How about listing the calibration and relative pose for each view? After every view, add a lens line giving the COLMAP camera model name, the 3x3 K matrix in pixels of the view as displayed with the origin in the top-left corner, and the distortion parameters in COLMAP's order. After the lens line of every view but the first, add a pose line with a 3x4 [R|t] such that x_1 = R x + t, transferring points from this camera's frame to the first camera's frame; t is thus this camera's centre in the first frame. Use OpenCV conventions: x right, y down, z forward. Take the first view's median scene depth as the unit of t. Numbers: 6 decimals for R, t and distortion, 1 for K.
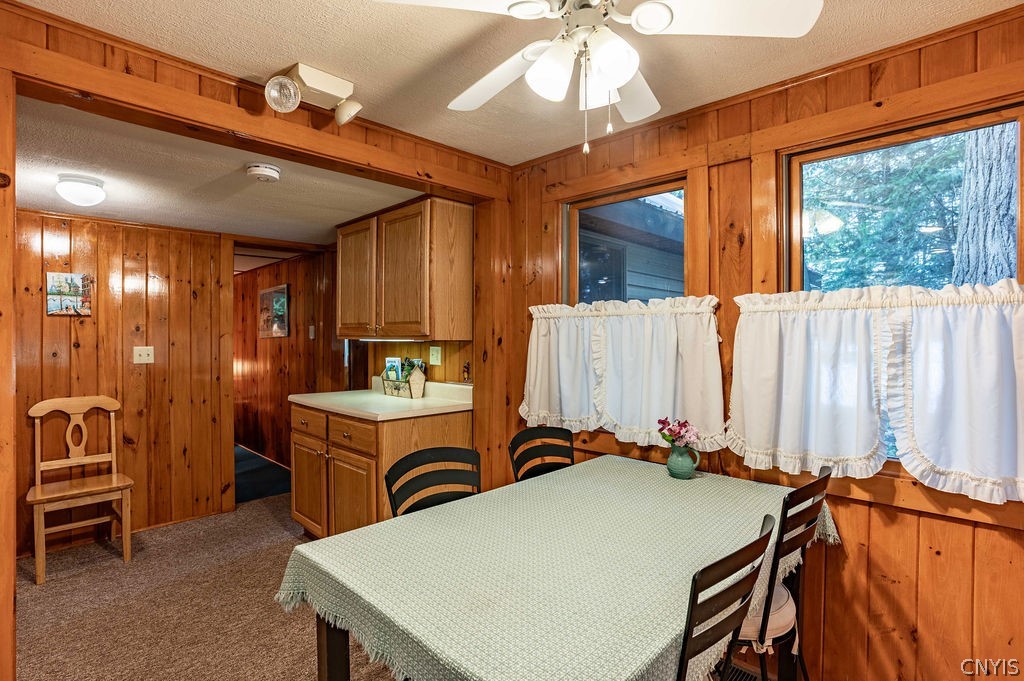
lens RADIAL K [[499.9, 0, 513.8], [0, 499.9, 340.1], [0, 0, 1]] dist [-0.034637, 0.002350]
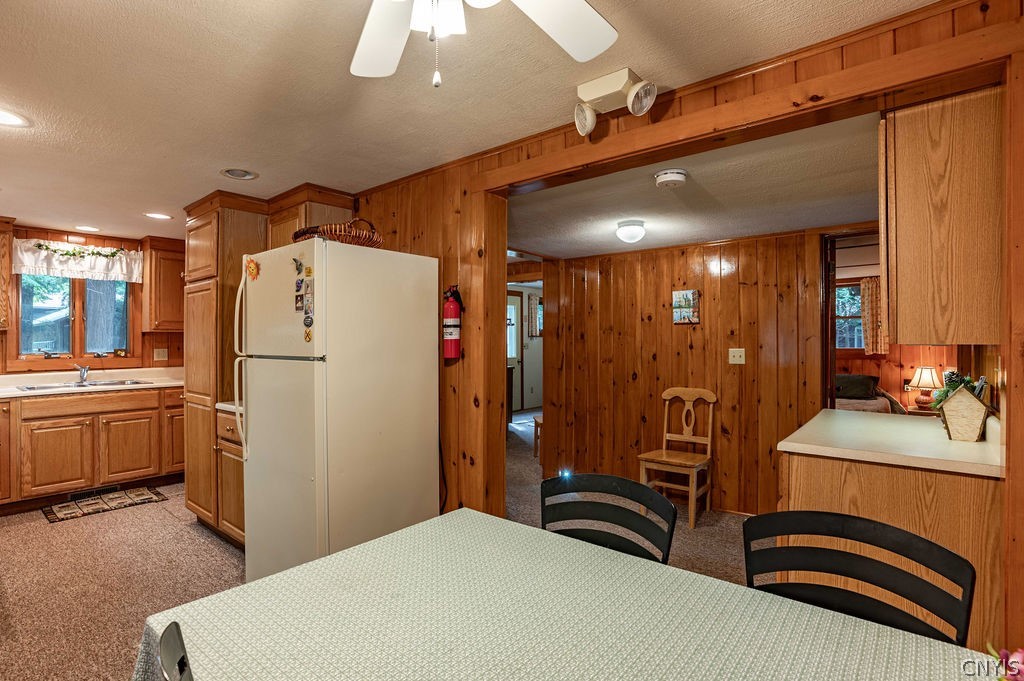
lens RADIAL K [[499.9, 0, 507.0], [0, 499.9, 338.9], [0, 0, 1]] dist [-0.034637, 0.002350]
pose [[0.081902, -0.005395, -0.996626, 0.351038], [-0.001561, 0.999983, -0.005542, -0.002061], [0.996639, 0.002010, 0.081892, 0.419535]]
